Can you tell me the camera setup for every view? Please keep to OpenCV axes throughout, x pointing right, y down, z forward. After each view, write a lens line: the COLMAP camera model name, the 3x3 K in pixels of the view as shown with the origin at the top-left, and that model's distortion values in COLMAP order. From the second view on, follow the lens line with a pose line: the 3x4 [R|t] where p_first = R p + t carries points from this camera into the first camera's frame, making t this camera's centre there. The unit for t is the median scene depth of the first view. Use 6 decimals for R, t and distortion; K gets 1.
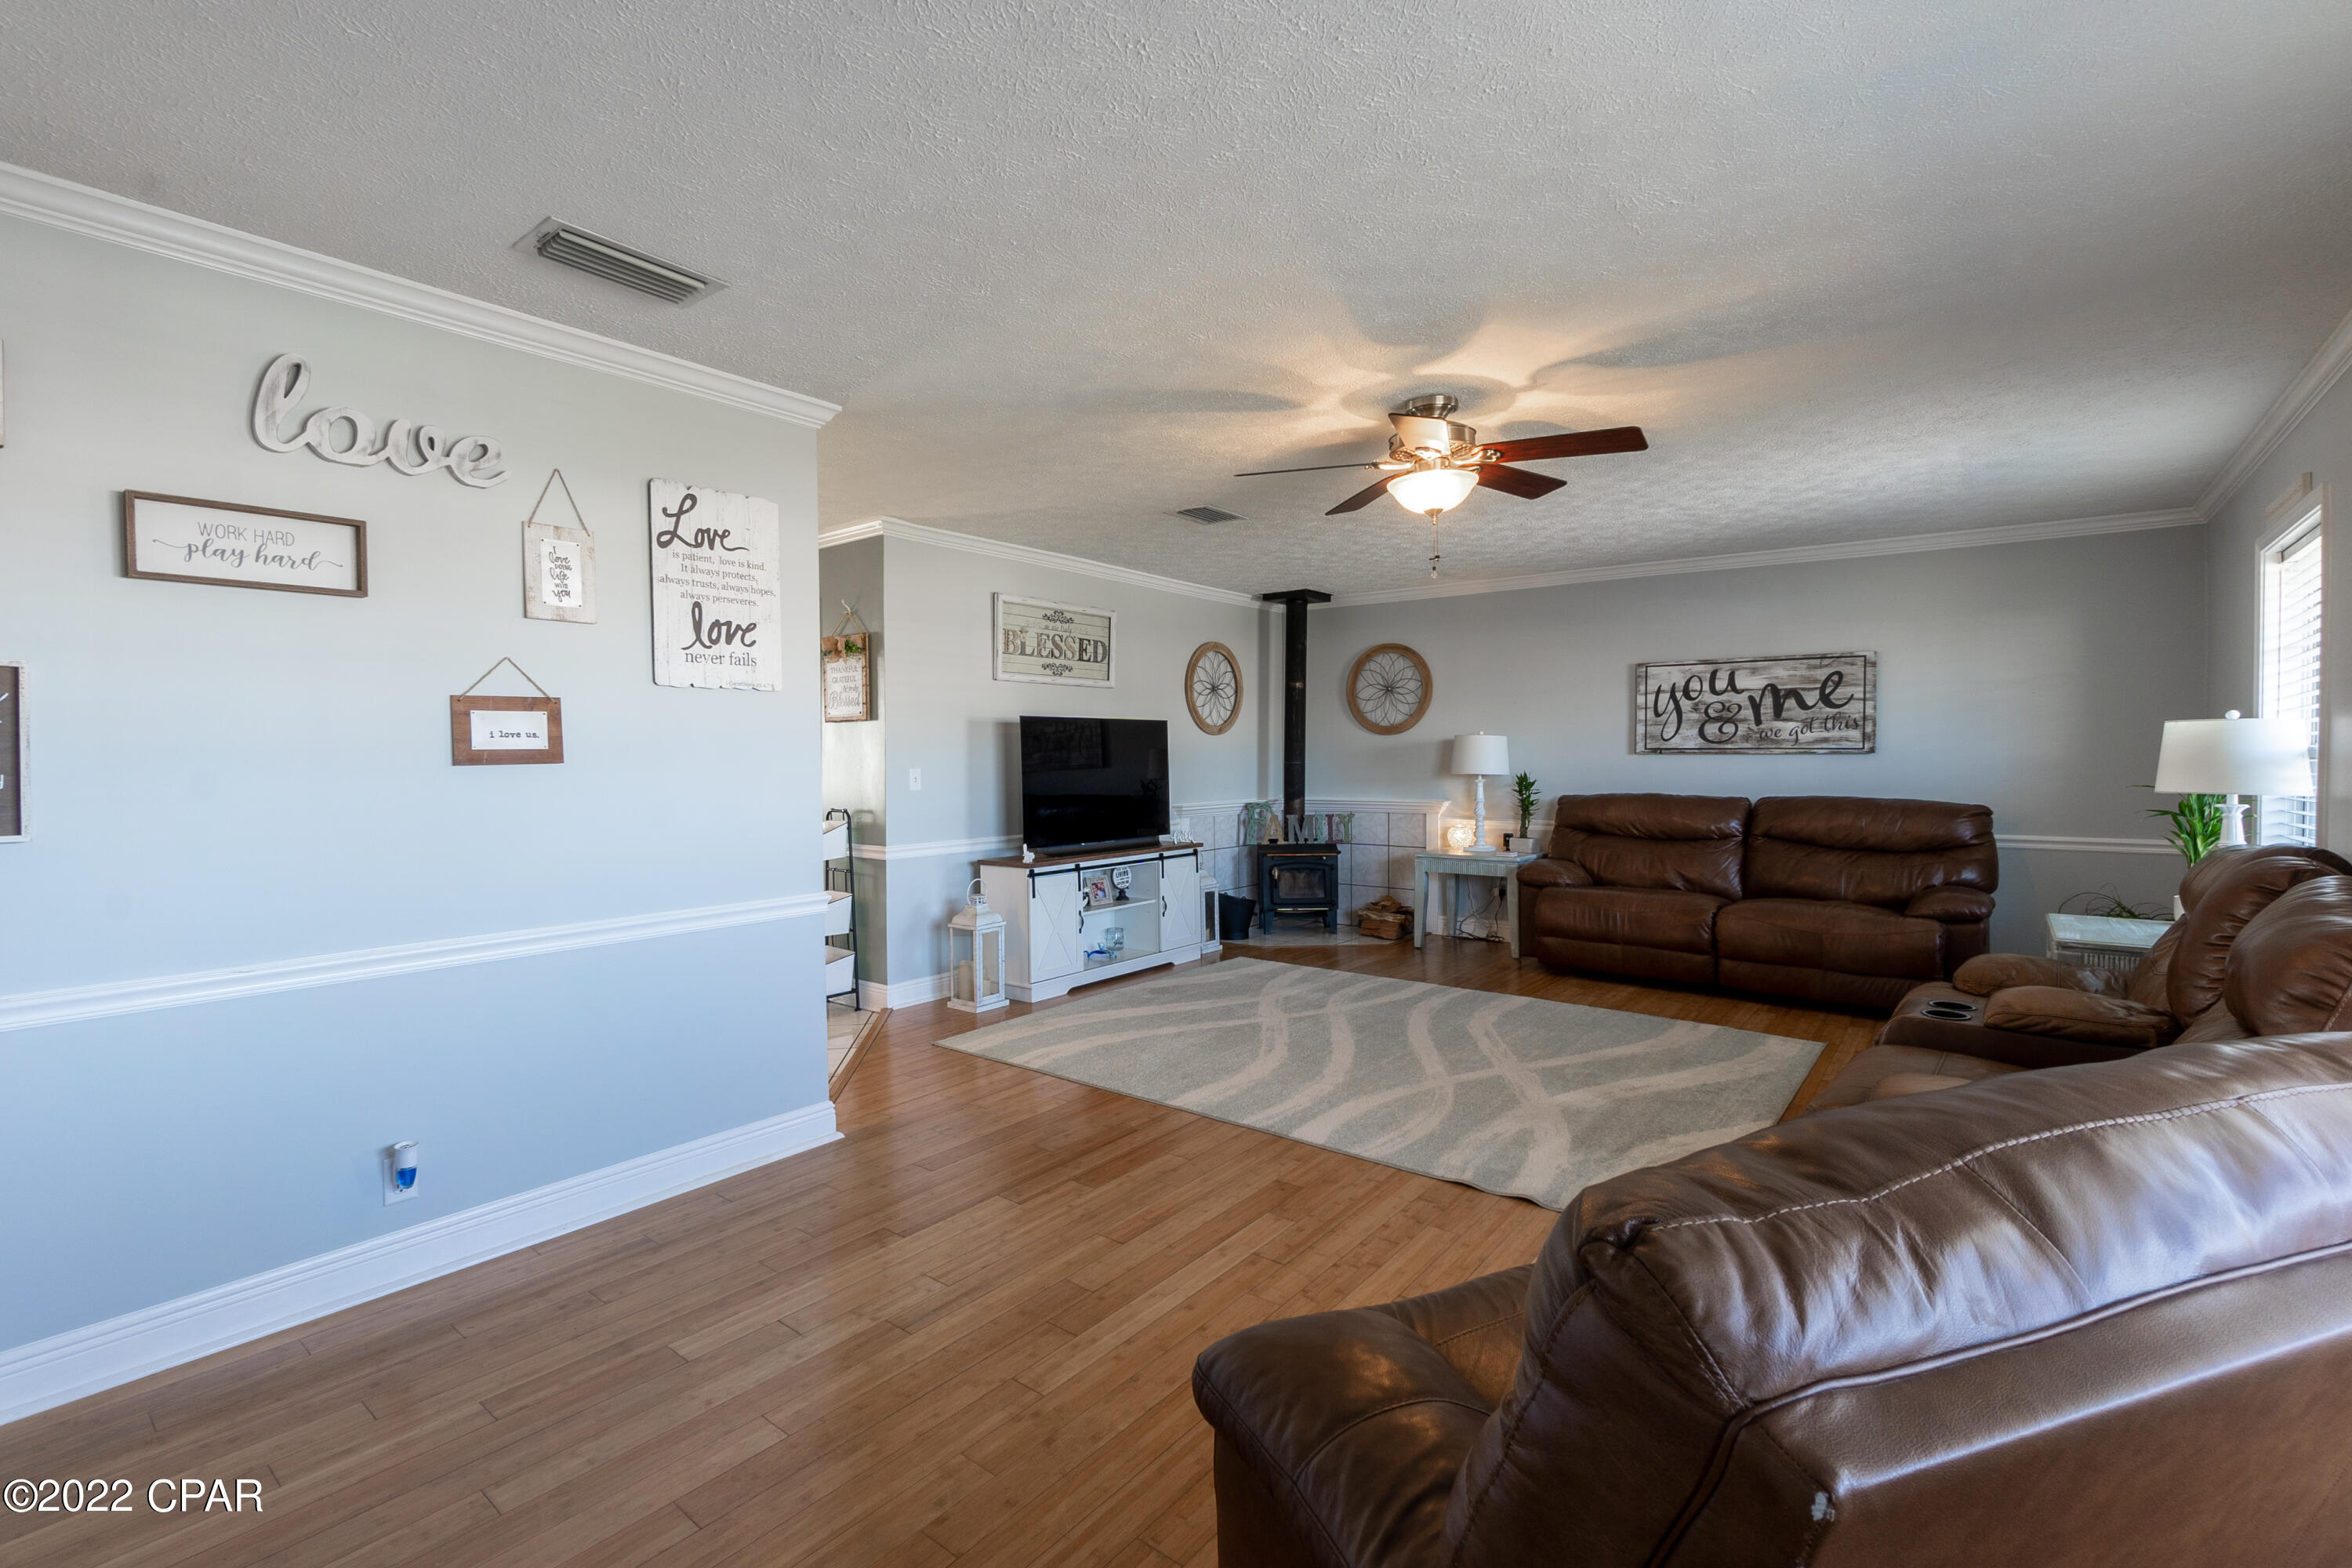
lens RADIAL K [[1078.9, 0, 1181.2], [0, 1078.9, 730.8], [0, 0, 1]] dist [0.000377, -0.000600]
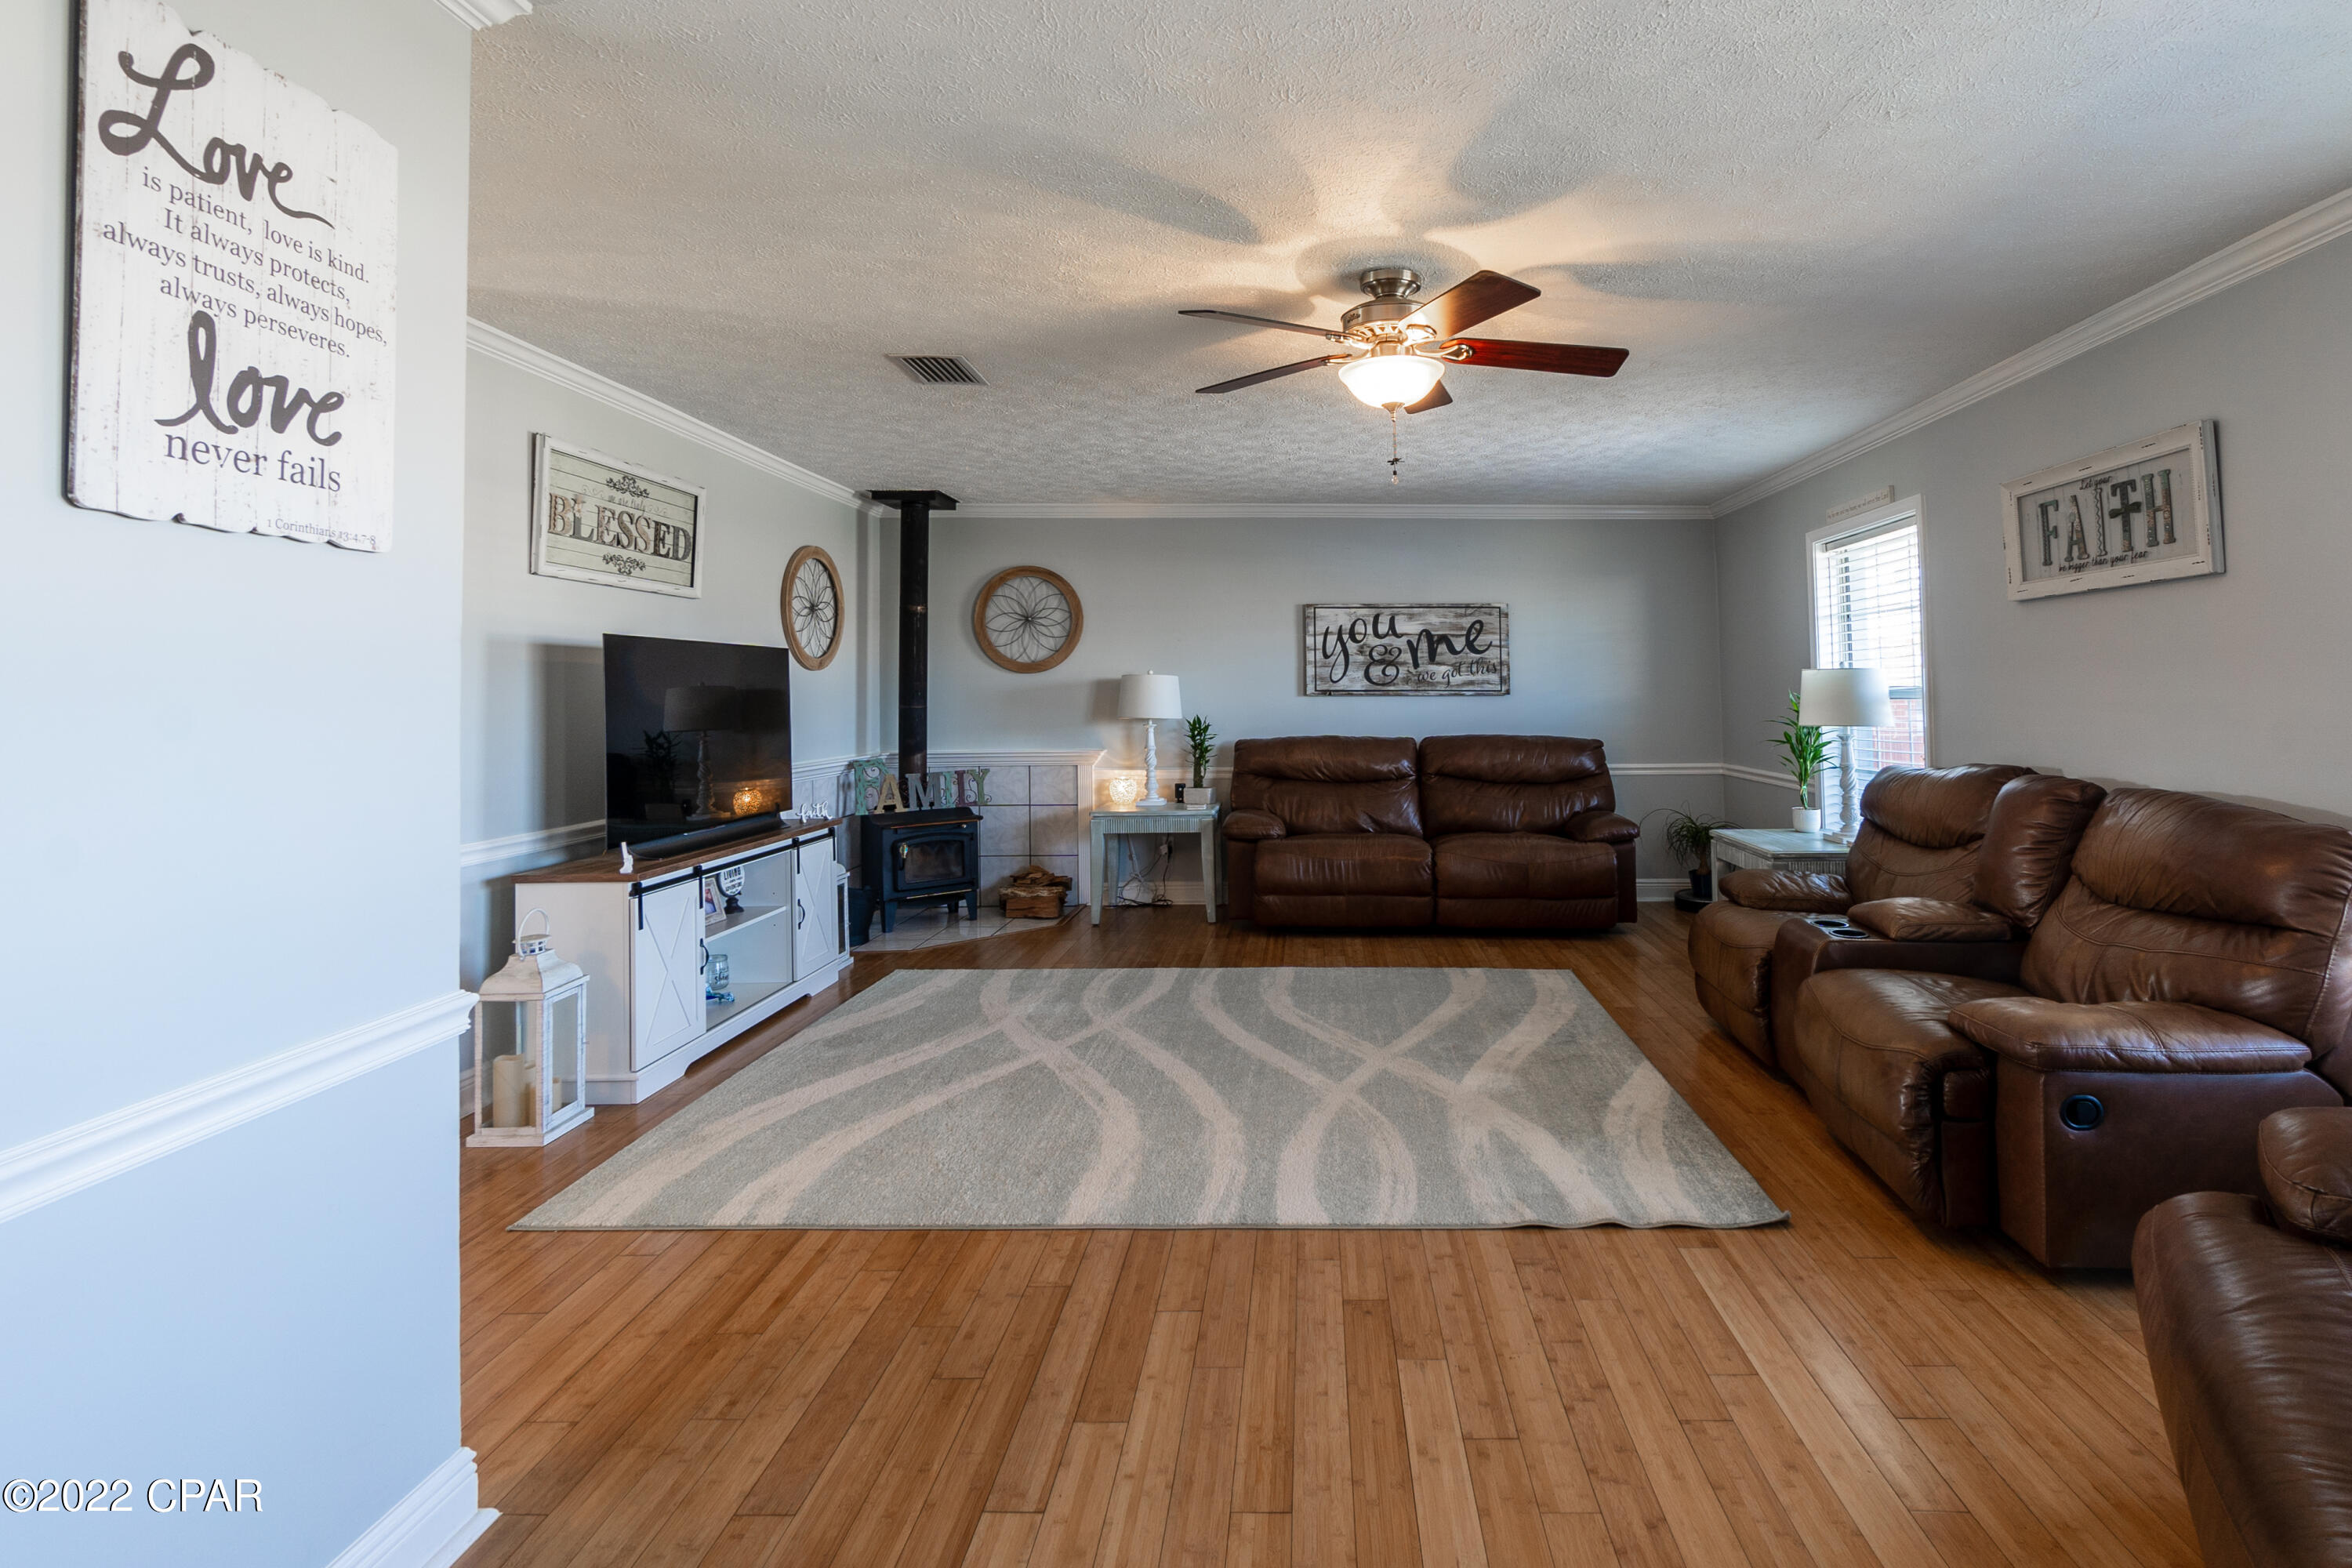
lens RADIAL K [[1062.8, 0, 1175.7], [0, 1062.8, 622.2], [0, 0, 1]] dist [-0.001072, -0.000751]
pose [[0.776444, 0.043983, 0.628650, -0.294813], [-0.013130, 0.998474, -0.053640, 0.008420], [-0.630049, 0.033394, 0.775837, 0.336708]]
